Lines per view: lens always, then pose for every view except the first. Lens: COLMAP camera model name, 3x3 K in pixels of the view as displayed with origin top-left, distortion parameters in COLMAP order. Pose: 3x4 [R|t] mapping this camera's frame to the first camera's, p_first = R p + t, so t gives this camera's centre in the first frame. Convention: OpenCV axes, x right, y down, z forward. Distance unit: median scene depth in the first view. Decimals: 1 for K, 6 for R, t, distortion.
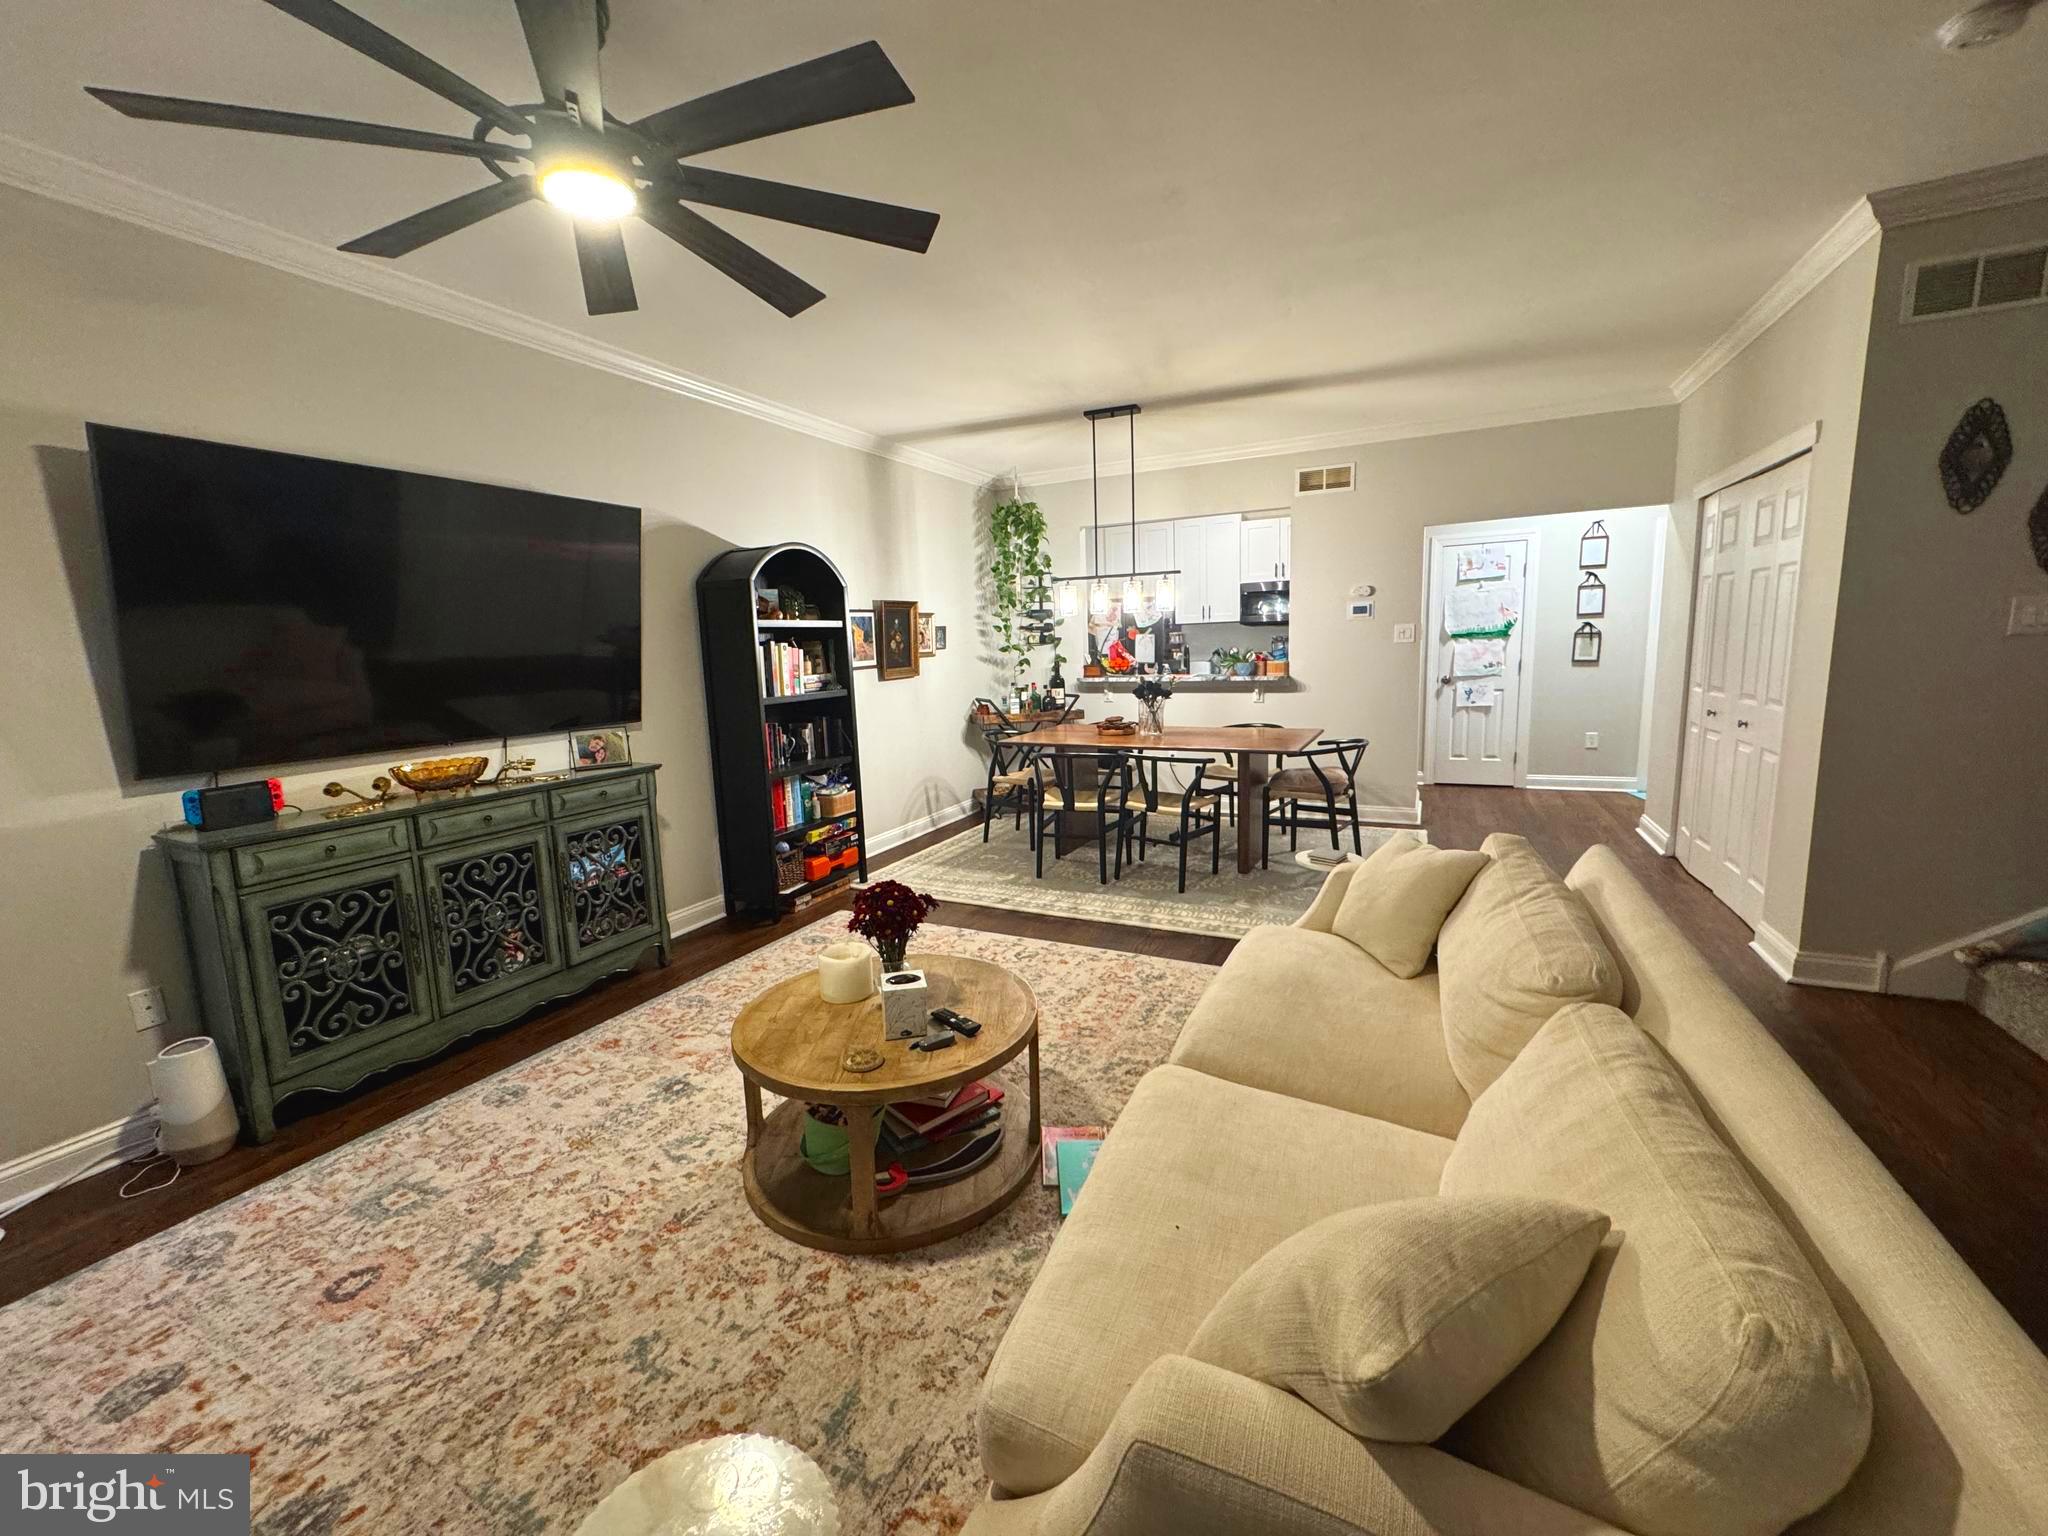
lens RADIAL K [[816.6, 0, 1020.3], [0, 816.6, 766.4], [0, 0, 1]] dist [-0.003631, 0.000833]
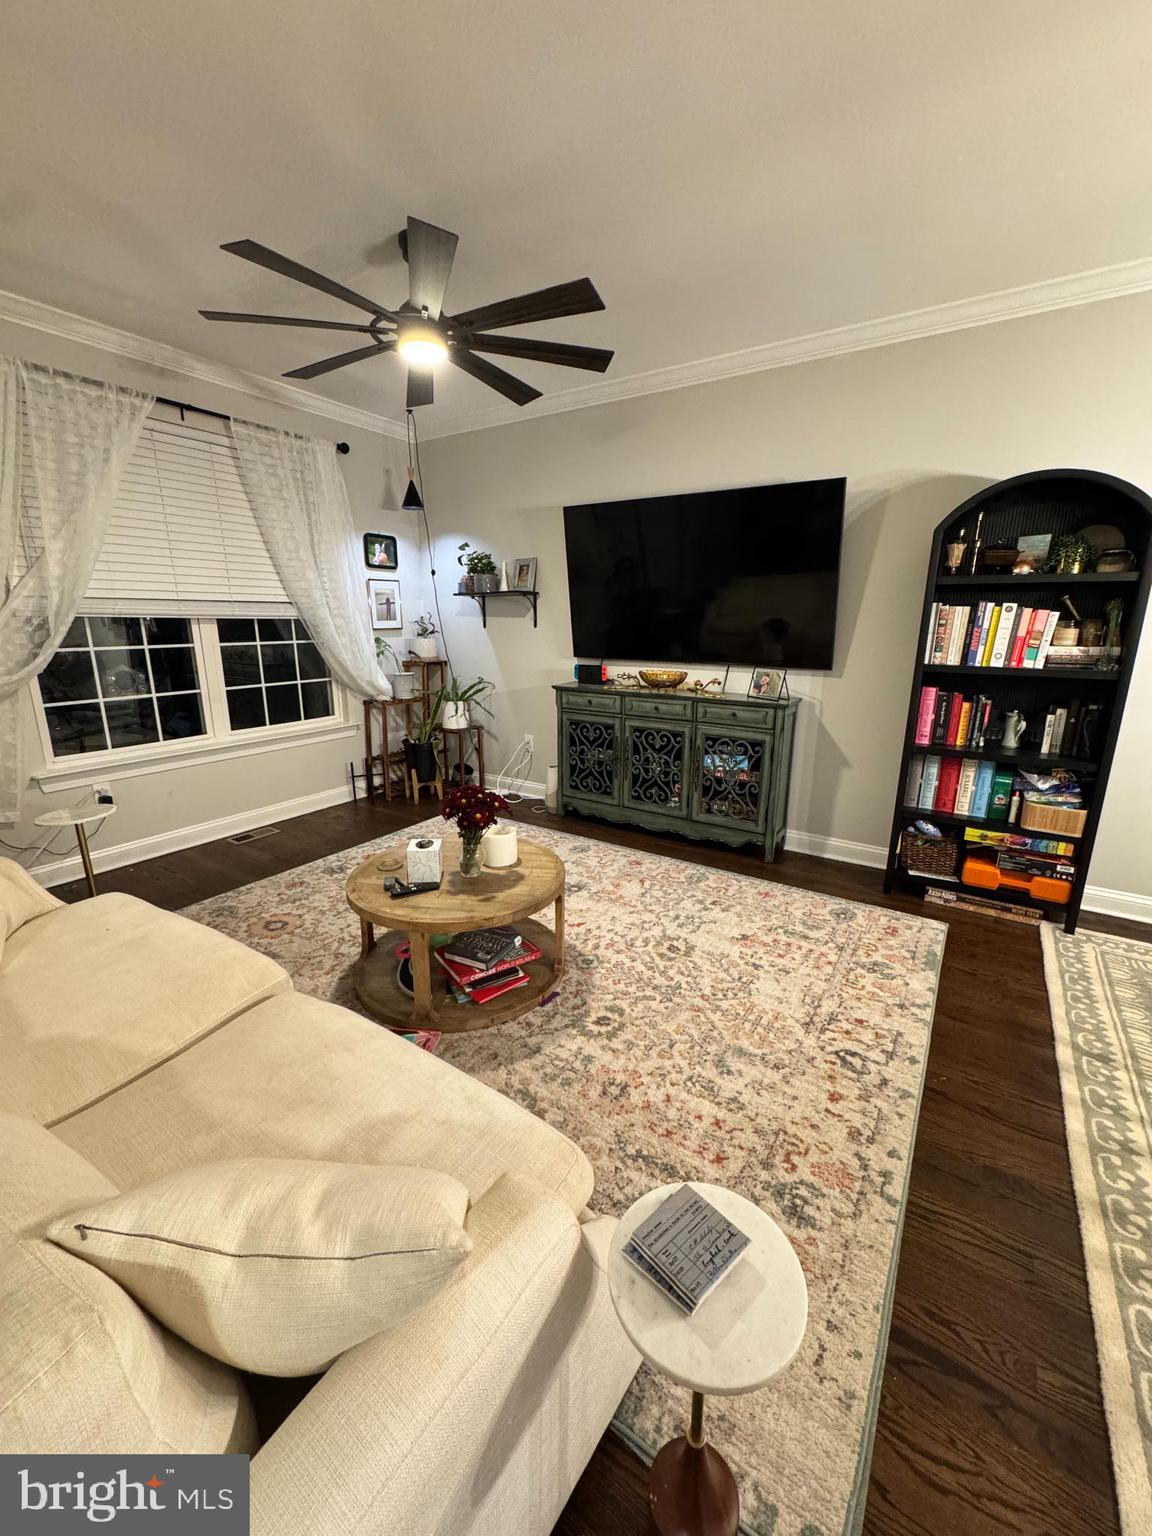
lens RADIAL K [[612.4, 0, 578.9], [0, 612.4, 765.7], [0, 0, 1]] dist [-0.003631, 0.000833]
pose [[-0.119819, 0.268500, -0.955799, 0.400806], [-0.150063, 0.946775, 0.284777, -0.106483], [0.981389, 0.177551, -0.073150, 0.648375]]
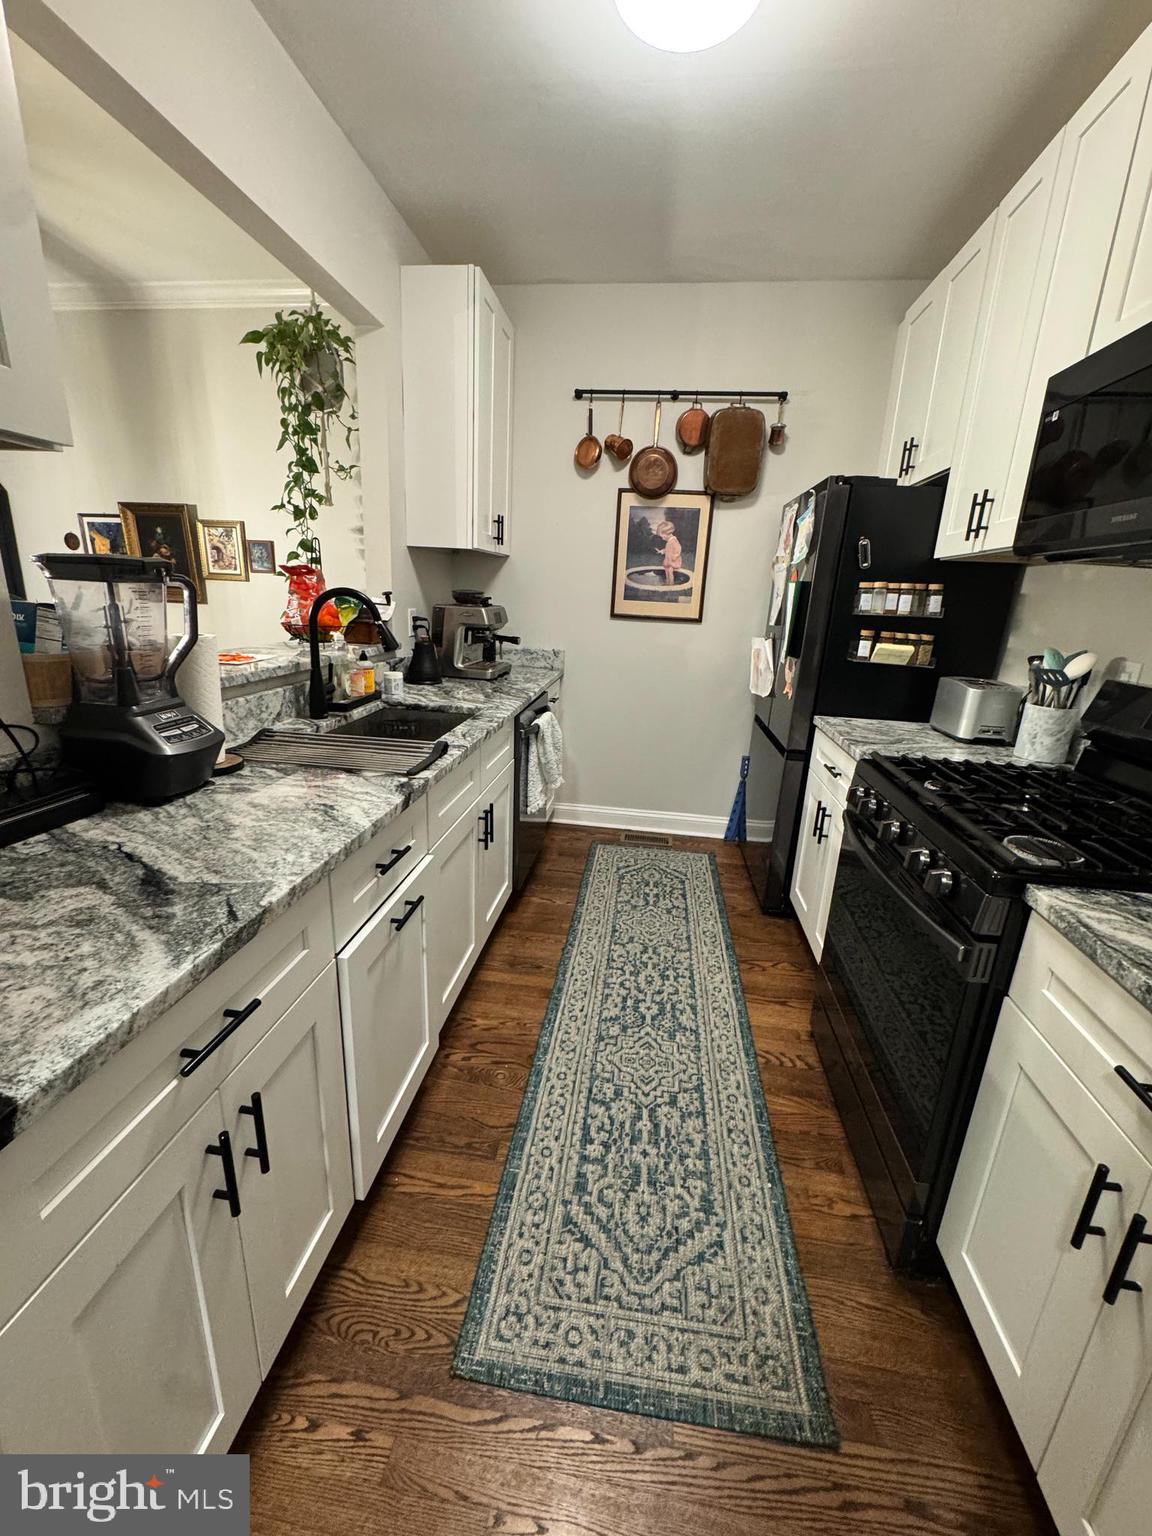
lens RADIAL K [[612.4, 0, 577.2], [0, 612.4, 766.8], [0, 0, 1]] dist [-0.003631, 0.000833]
pose [[0.318827, 0.313648, -0.894413, 0.798404], [-0.203999, 0.944251, 0.258407, -0.259100], [0.925599, 0.100072, 0.365037, 1.559751]]
